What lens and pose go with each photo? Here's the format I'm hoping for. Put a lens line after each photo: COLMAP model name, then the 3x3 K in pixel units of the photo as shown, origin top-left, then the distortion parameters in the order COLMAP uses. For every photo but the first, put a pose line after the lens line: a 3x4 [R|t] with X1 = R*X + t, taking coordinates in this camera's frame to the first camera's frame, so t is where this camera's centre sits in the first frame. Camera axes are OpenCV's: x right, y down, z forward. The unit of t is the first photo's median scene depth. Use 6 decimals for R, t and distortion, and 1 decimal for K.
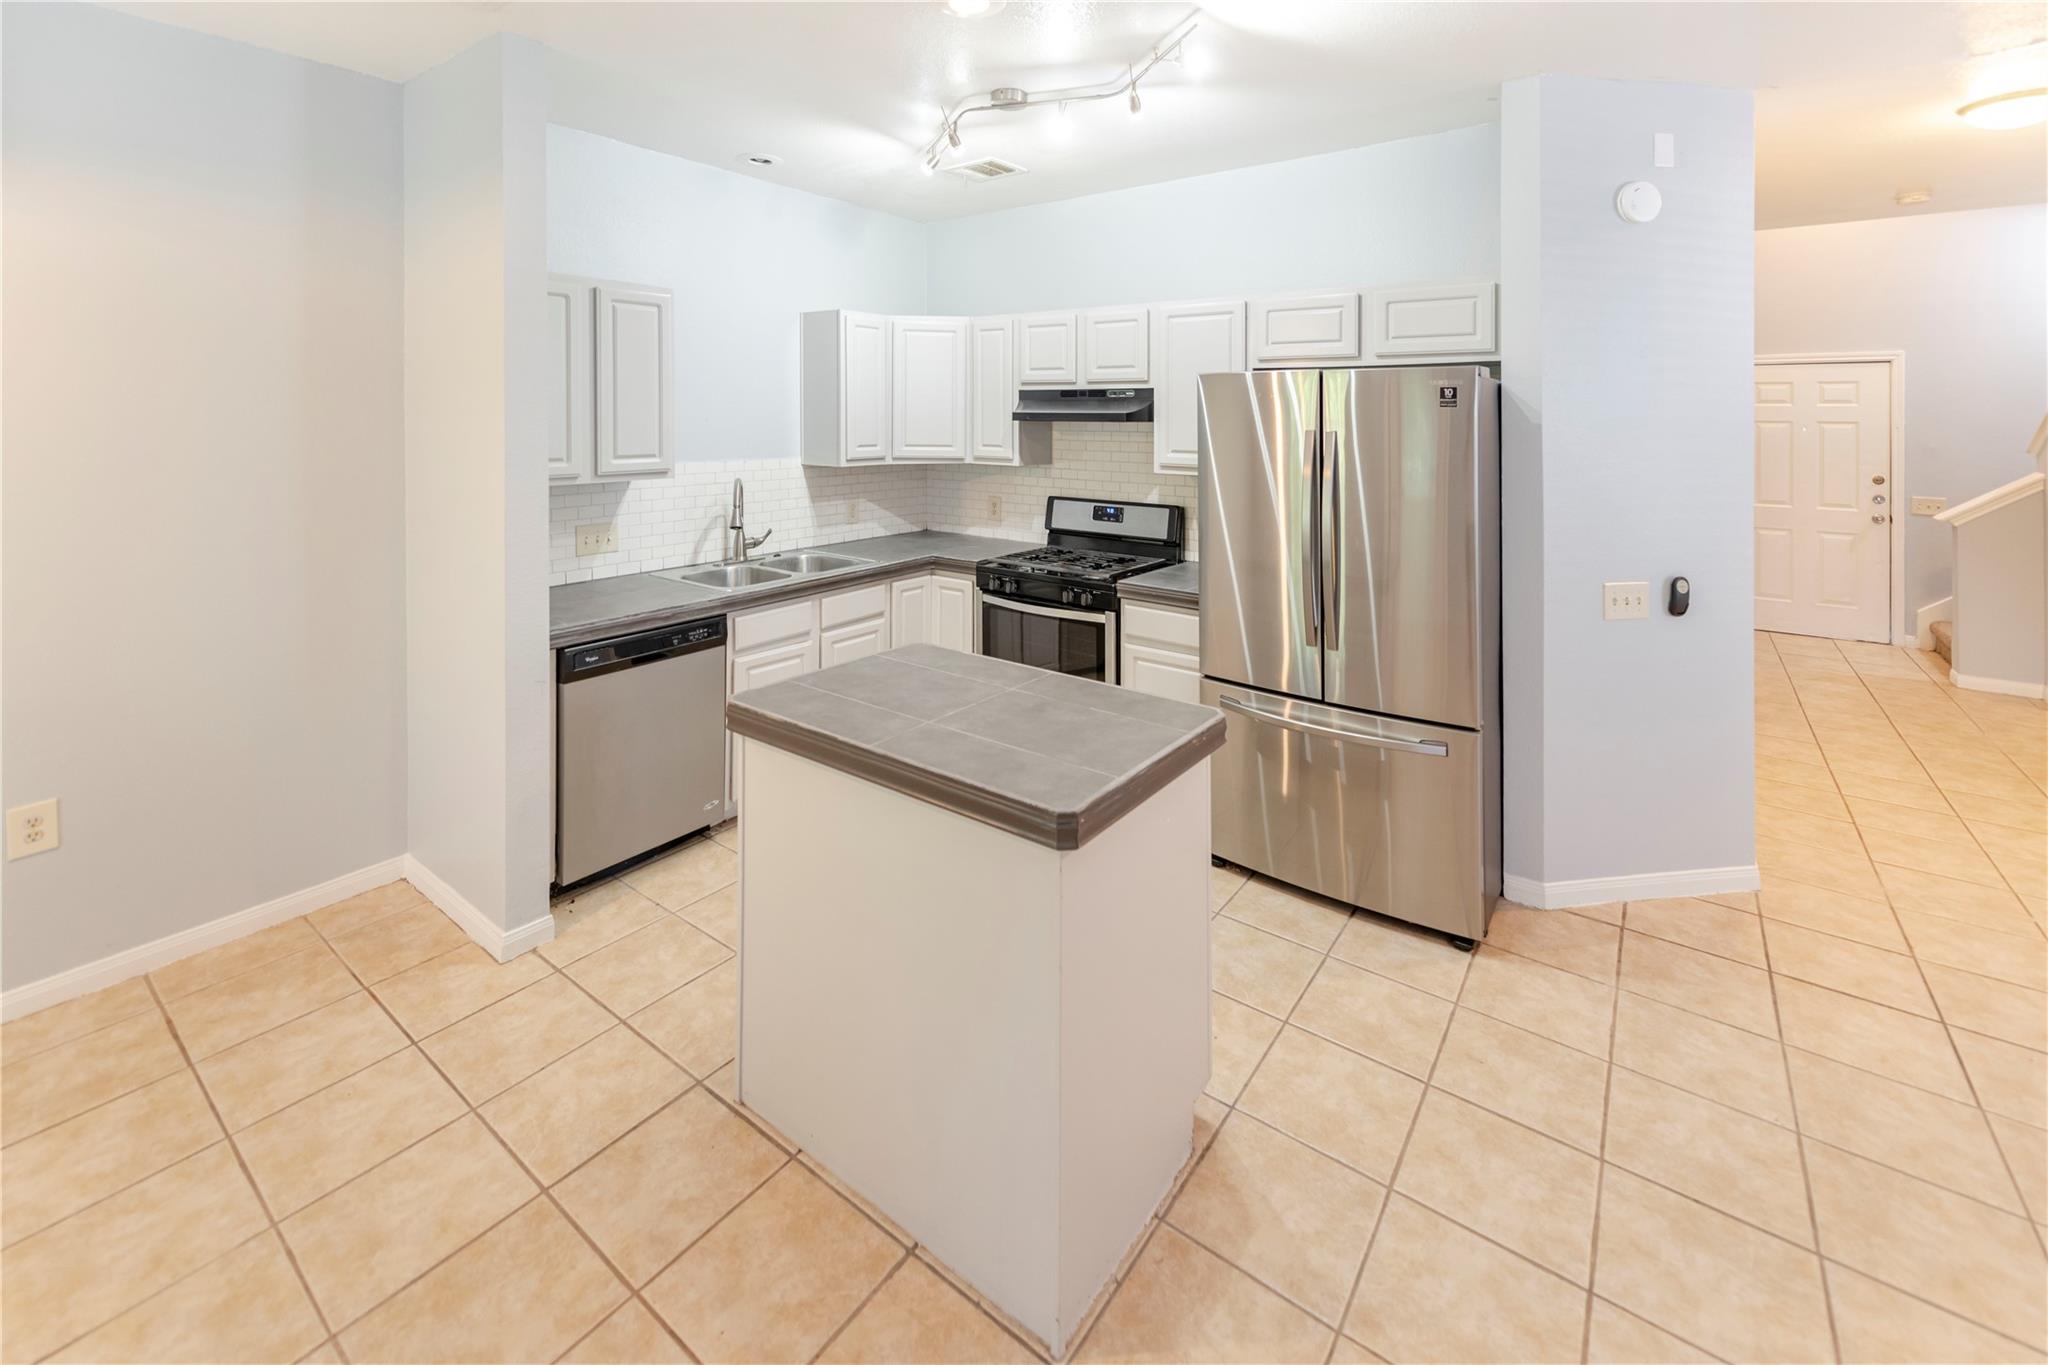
lens RADIAL K [[824.6, 0, 1029.4], [0, 824.6, 673.9], [0, 0, 1]] dist [0.009223, 0.000053]
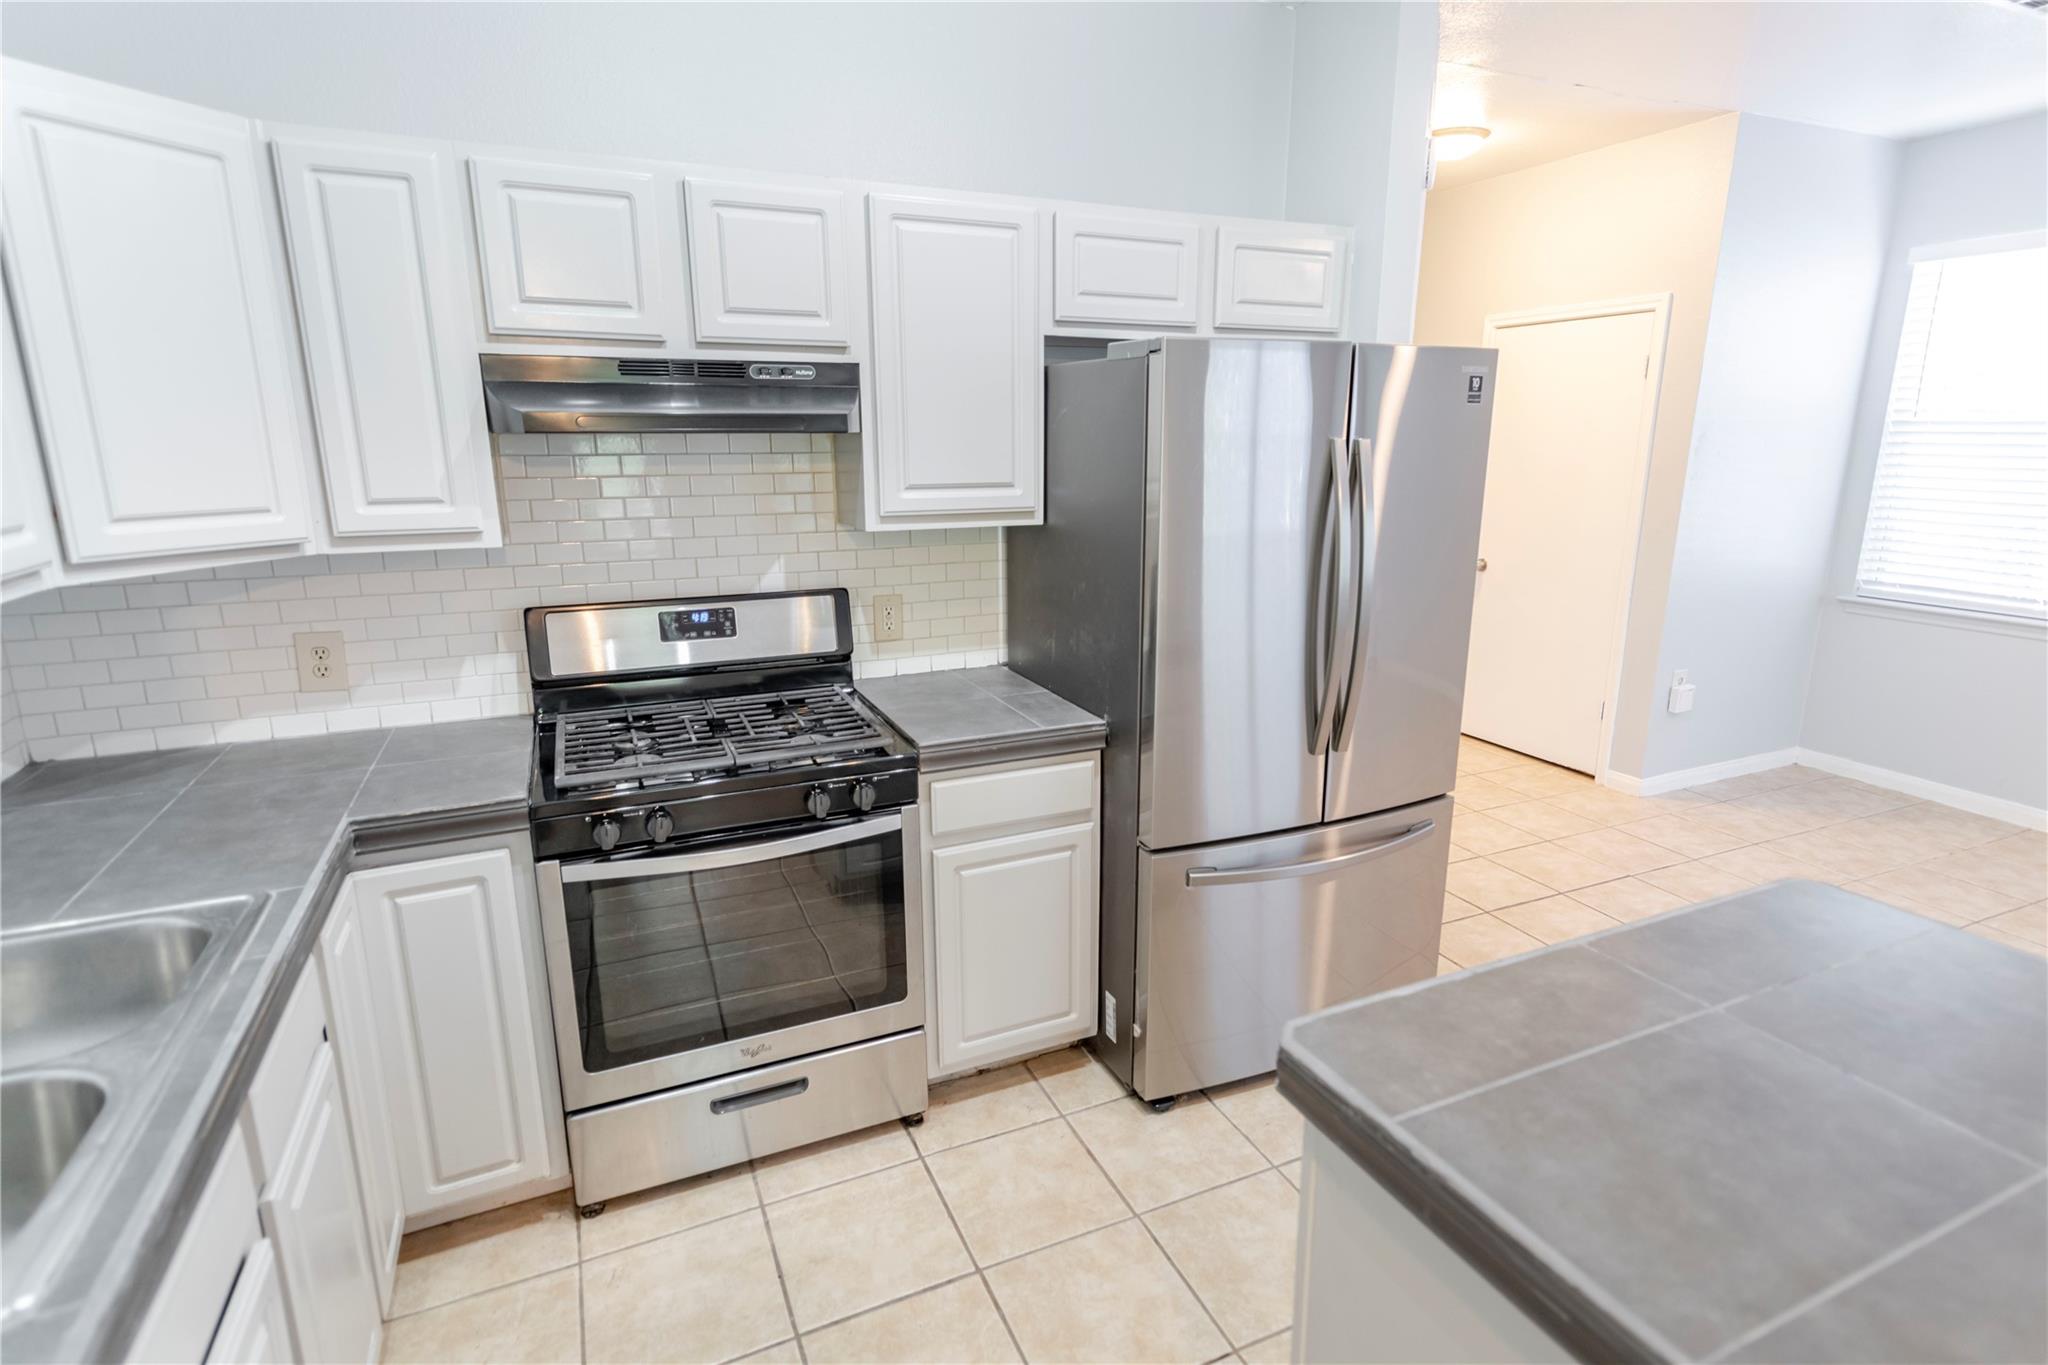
lens RADIAL K [[926.7, 0, 1019.1], [0, 926.7, 807.3], [0, 0, 1]] dist [-0.001622, -0.000361]
pose [[0.489926, -0.329094, 0.807261, -0.327296], [0.268572, 0.937947, 0.219374, -0.175232], [-0.829362, 0.109331, 0.547910, 0.591433]]
